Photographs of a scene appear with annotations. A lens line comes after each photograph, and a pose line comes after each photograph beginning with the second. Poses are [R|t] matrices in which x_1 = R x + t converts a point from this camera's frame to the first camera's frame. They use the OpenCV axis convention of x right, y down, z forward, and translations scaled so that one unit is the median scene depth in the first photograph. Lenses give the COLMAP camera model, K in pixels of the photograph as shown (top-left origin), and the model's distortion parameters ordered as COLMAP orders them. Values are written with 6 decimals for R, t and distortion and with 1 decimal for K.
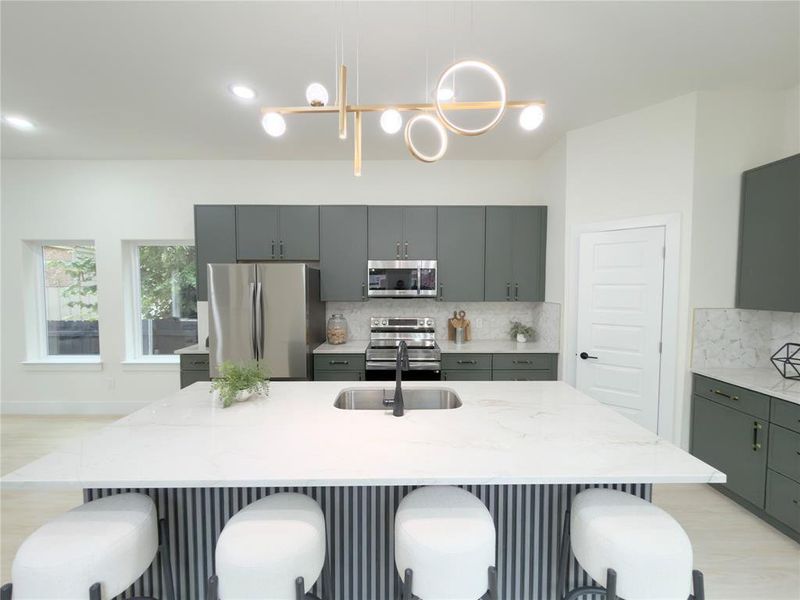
lens RADIAL K [[317.2, 0, 402.2], [0, 317.2, 300.2], [0, 0, 1]] dist [0.000449, -0.000184]
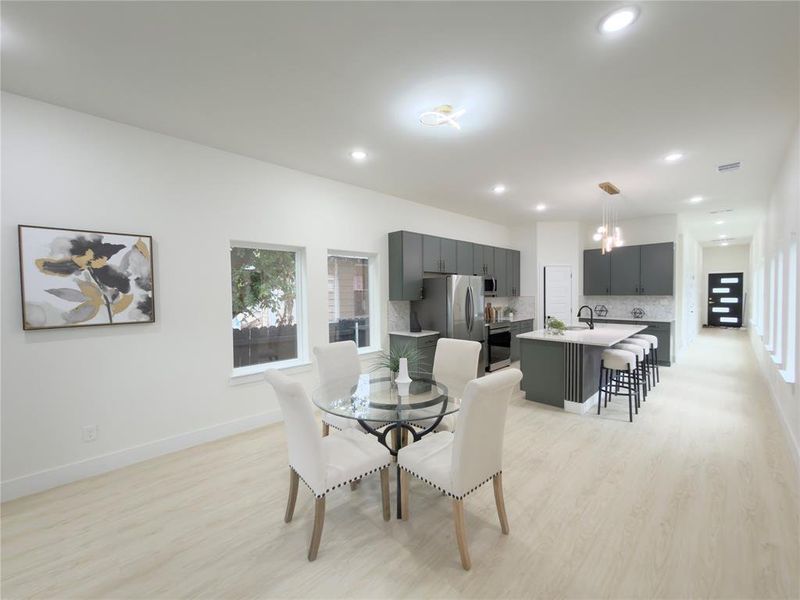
lens RADIAL K [[317.2, 0, 402.2], [0, 317.2, 300.2], [0, 0, 1]] dist [0.000449, -0.000184]
pose [[0.721578, -0.029405, 0.691708, -1.601989], [0.042020, 0.999116, -0.001362, 0.001459], [-0.691057, 0.030048, 0.722176, 0.019998]]
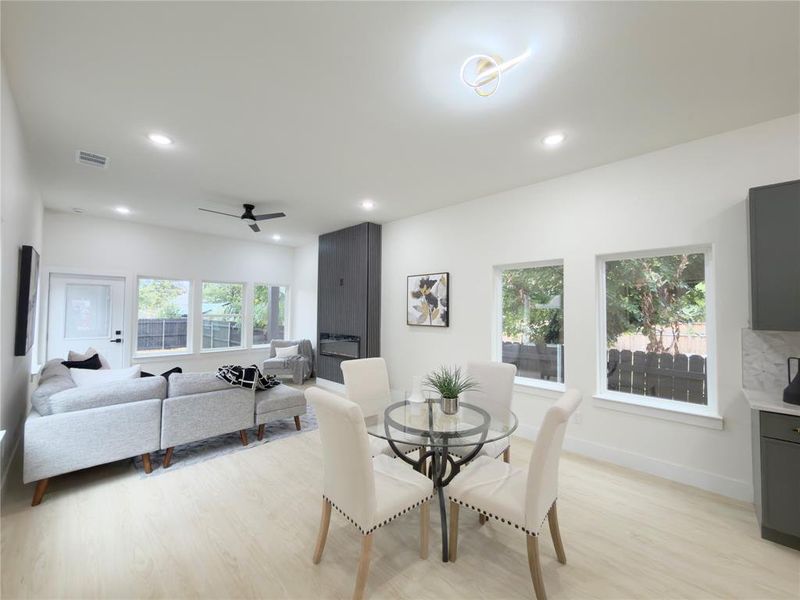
lens RADIAL K [[317.2, 0, 402.2], [0, 317.2, 300.2], [0, 0, 1]] dist [0.000449, -0.000184]
pose [[0.720636, -0.016497, -0.693118, -0.722325], [-0.035592, 0.997518, -0.060747, 0.006353], [0.692400, 0.068446, 0.718260, 0.004992]]
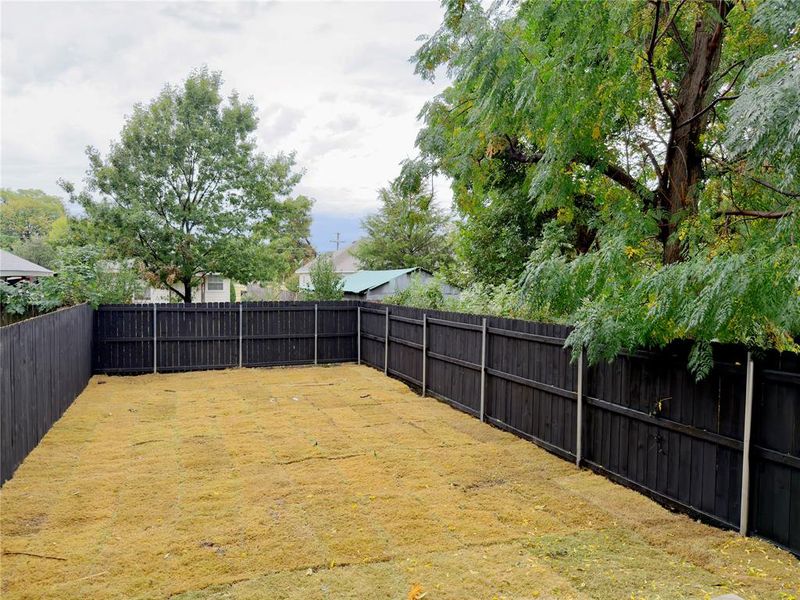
lens RADIAL K [[544.6, 0, 400.0], [0, 544.6, 300.0], [0, 0, 1]] dist [0.001095, -0.000165]
pose [[0.368058, 0.038000, -0.929026, -3.073567], [-0.051585, 0.998460, 0.020403, 0.008954], [0.928371, 0.040414, 0.369452, 0.112534]]
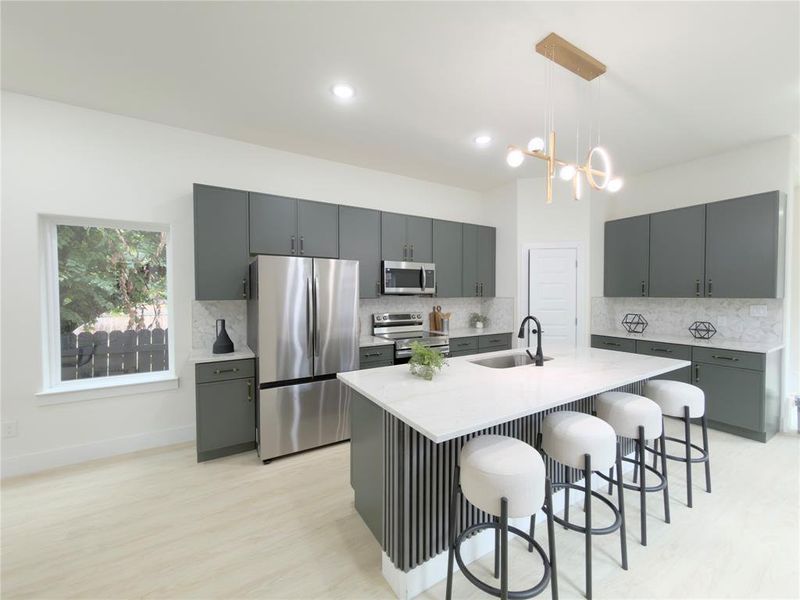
lens RADIAL K [[317.2, 0, 402.2], [0, 317.2, 300.2], [0, 0, 1]] dist [0.000449, -0.000184]
pose [[0.862318, -0.015123, 0.506142, -0.602127], [0.025906, 0.999563, -0.014270, 0.028409], [-0.505704, 0.025417, 0.862332, 0.021852]]
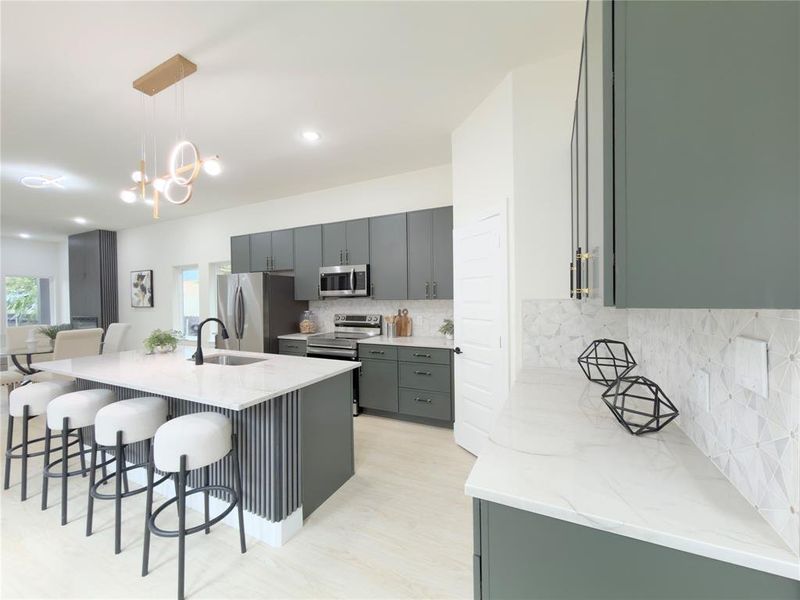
lens RADIAL K [[317.2, 0, 402.2], [0, 317.2, 300.2], [0, 0, 1]] dist [0.000449, -0.000184]
pose [[0.898159, -0.009057, -0.439577, 0.725055], [-0.004625, 0.999538, -0.030044, 0.039904], [0.439646, 0.029018, 0.897702, 0.016366]]
